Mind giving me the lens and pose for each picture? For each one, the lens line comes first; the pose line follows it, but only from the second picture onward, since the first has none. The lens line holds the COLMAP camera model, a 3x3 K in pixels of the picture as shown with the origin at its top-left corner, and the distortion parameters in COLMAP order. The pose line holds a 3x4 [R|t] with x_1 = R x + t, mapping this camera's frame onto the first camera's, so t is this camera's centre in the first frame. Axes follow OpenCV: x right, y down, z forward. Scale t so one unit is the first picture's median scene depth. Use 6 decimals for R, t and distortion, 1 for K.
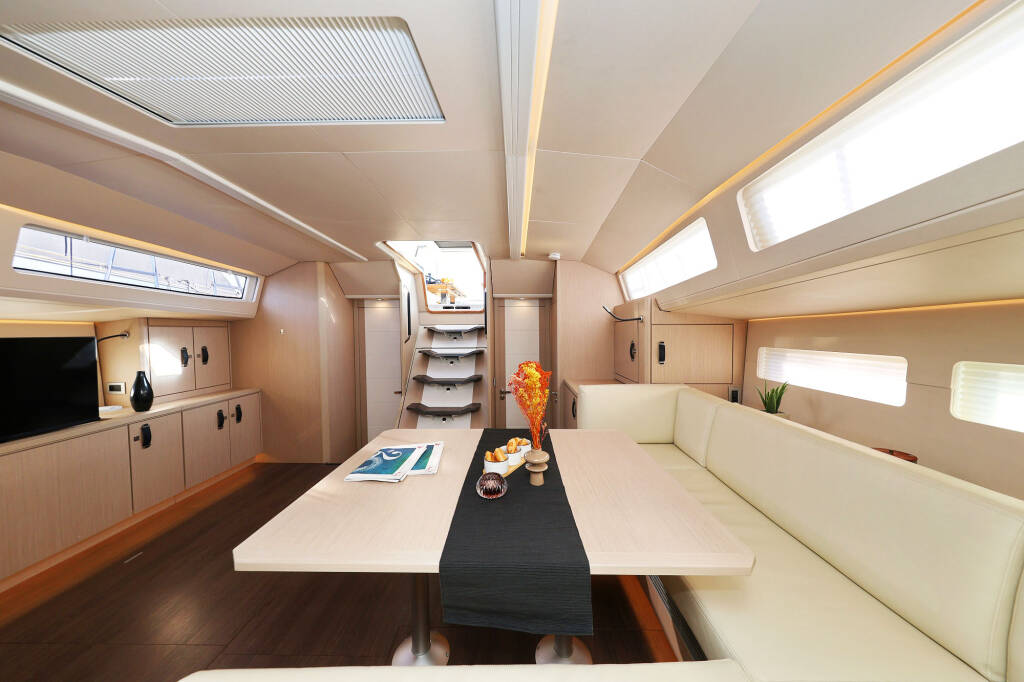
lens RADIAL K [[327.1, 0, 502.7], [0, 327.1, 343.7], [0, 0, 1]] dist [0.000581, -0.000441]
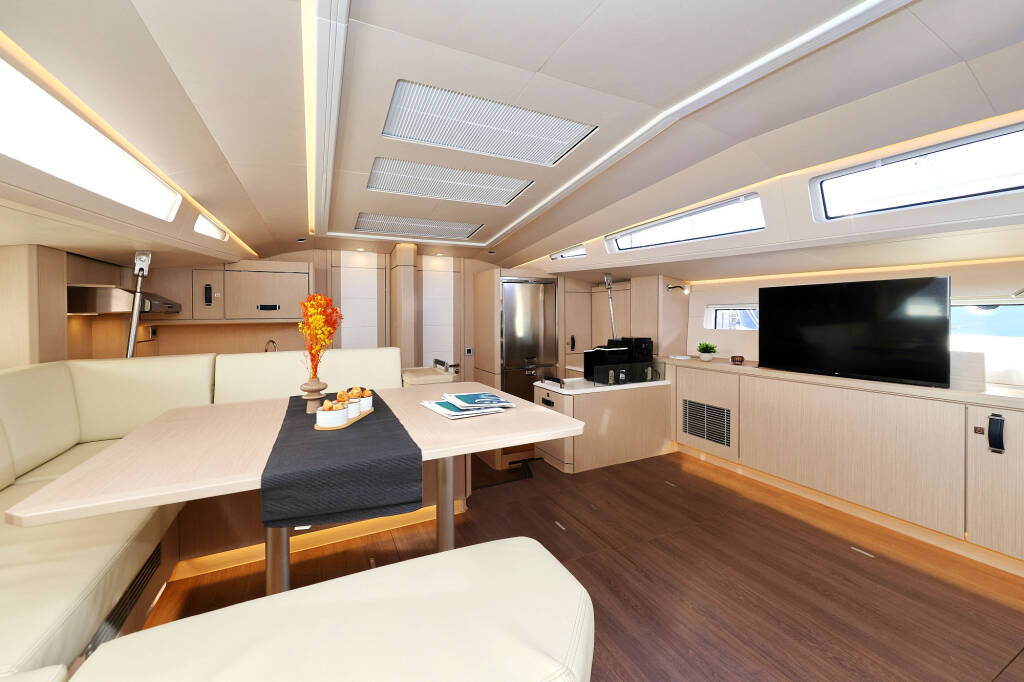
lens RADIAL K [[395.0, 0, 495.6], [0, 395.0, 338.1], [0, 0, 1]] dist [0.006326, -0.001890]
pose [[-0.903886, 0.041492, -0.425757, 0.061389], [0.000946, 0.995476, 0.095007, 0.021458], [0.427773, 0.085473, -0.899836, 0.944182]]
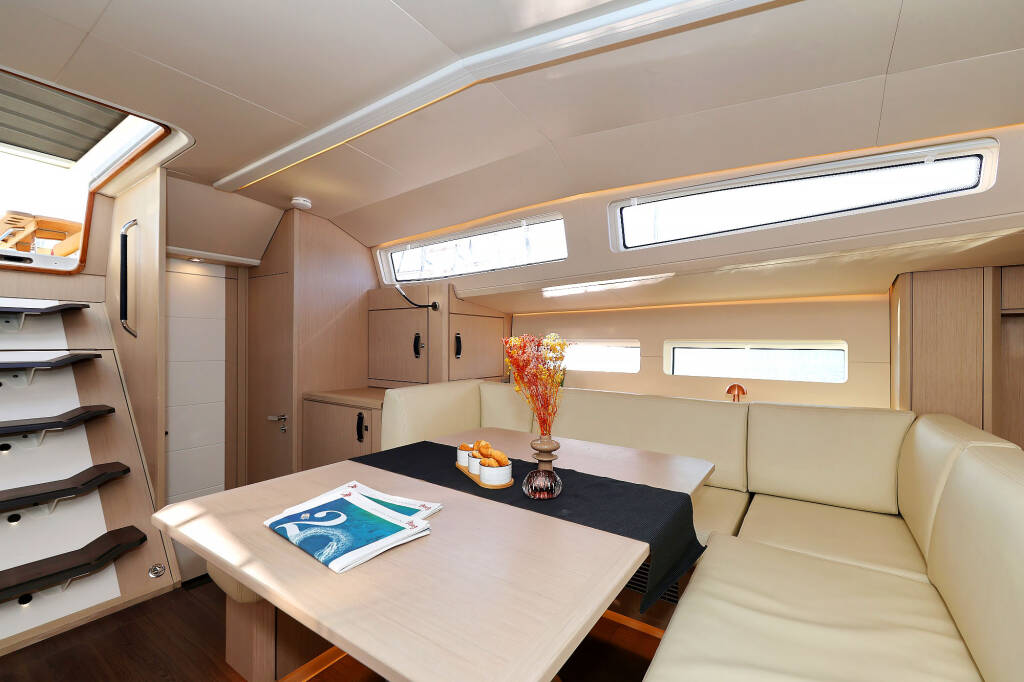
lens RADIAL K [[453.7, 0, 517.4], [0, 453.7, 338.9], [0, 0, 1]] dist [-0.002016, 0.000423]
pose [[0.533322, 0.011986, 0.845828, -0.363006], [0.019231, 0.999469, -0.026290, 0.034477], [-0.845694, 0.030287, 0.532808, 0.154404]]
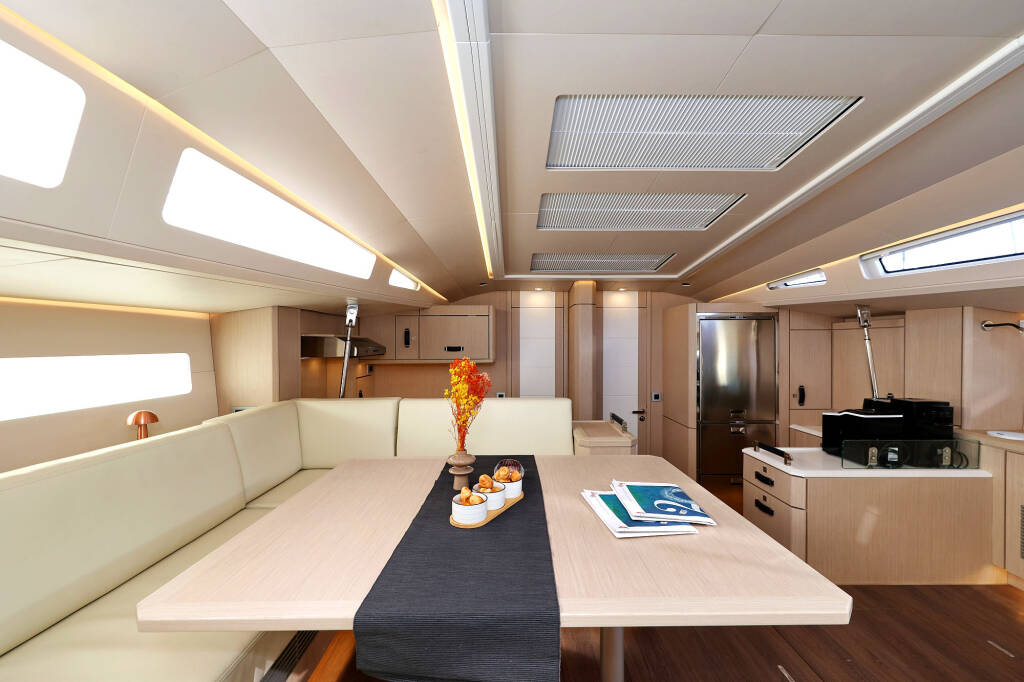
lens RADIAL K [[395.0, 0, 517.4], [0, 395.0, 345.7], [0, 0, 1]] dist [0.006326, -0.001890]
pose [[-0.999608, 0.012328, -0.025139, 0.001124], [0.011264, 0.999052, 0.042039, -0.017715], [0.025633, 0.041739, -0.998800, 0.830773]]
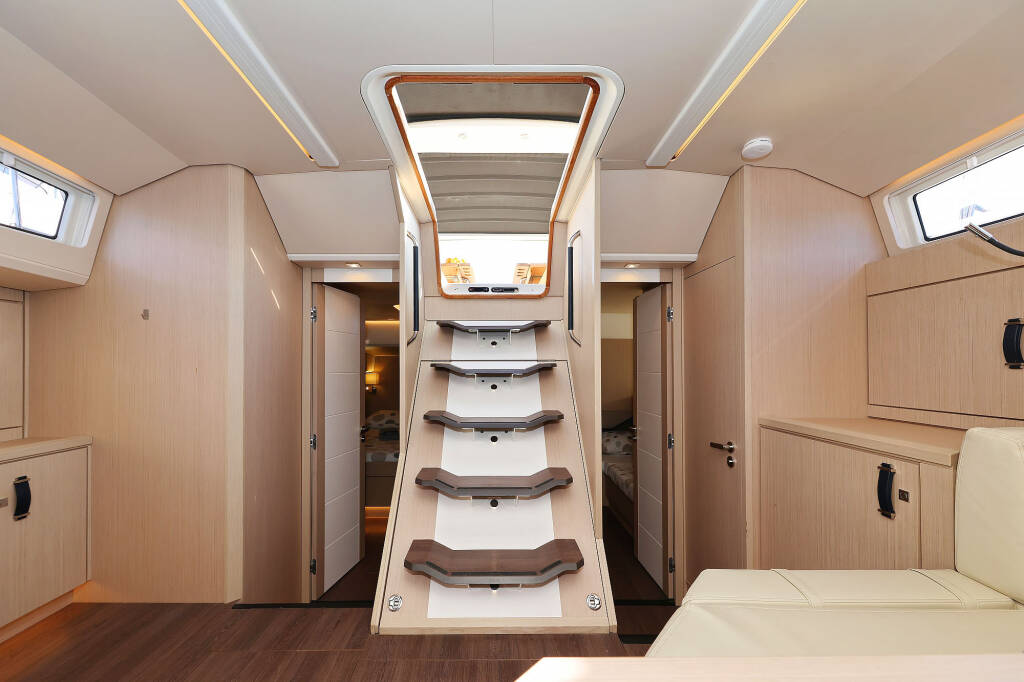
lens RADIAL K [[395.0, 0, 497.3], [0, 395.0, 360.3], [0, 0, 1]] dist [0.006326, -0.001890]
pose [[0.999145, 0.006931, 0.040748, -0.218482], [-0.004715, 0.998517, -0.054243, 0.062030], [-0.041063, 0.054004, 0.997696, 0.462742]]
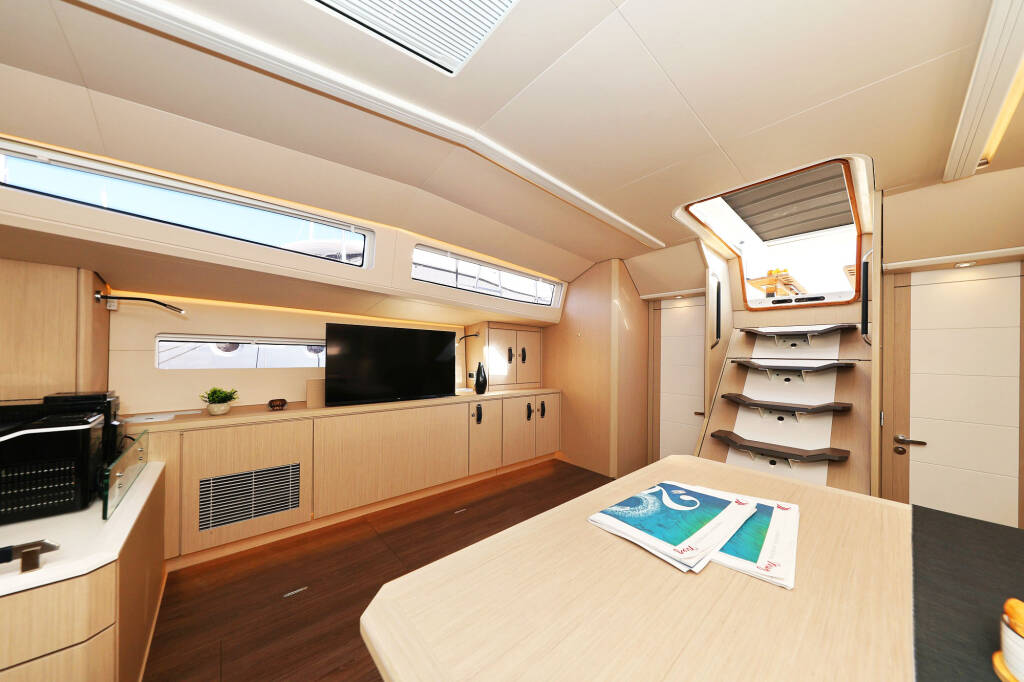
lens RADIAL K [[327.1, 0, 530.6], [0, 327.1, 352.1], [0, 0, 1]] dist [0.000581, -0.000441]
pose [[0.701028, 0.013754, -0.713001, -0.060228], [-0.048510, 0.998418, -0.028436, 0.057236], [0.711482, 0.054523, 0.700586, 0.200647]]
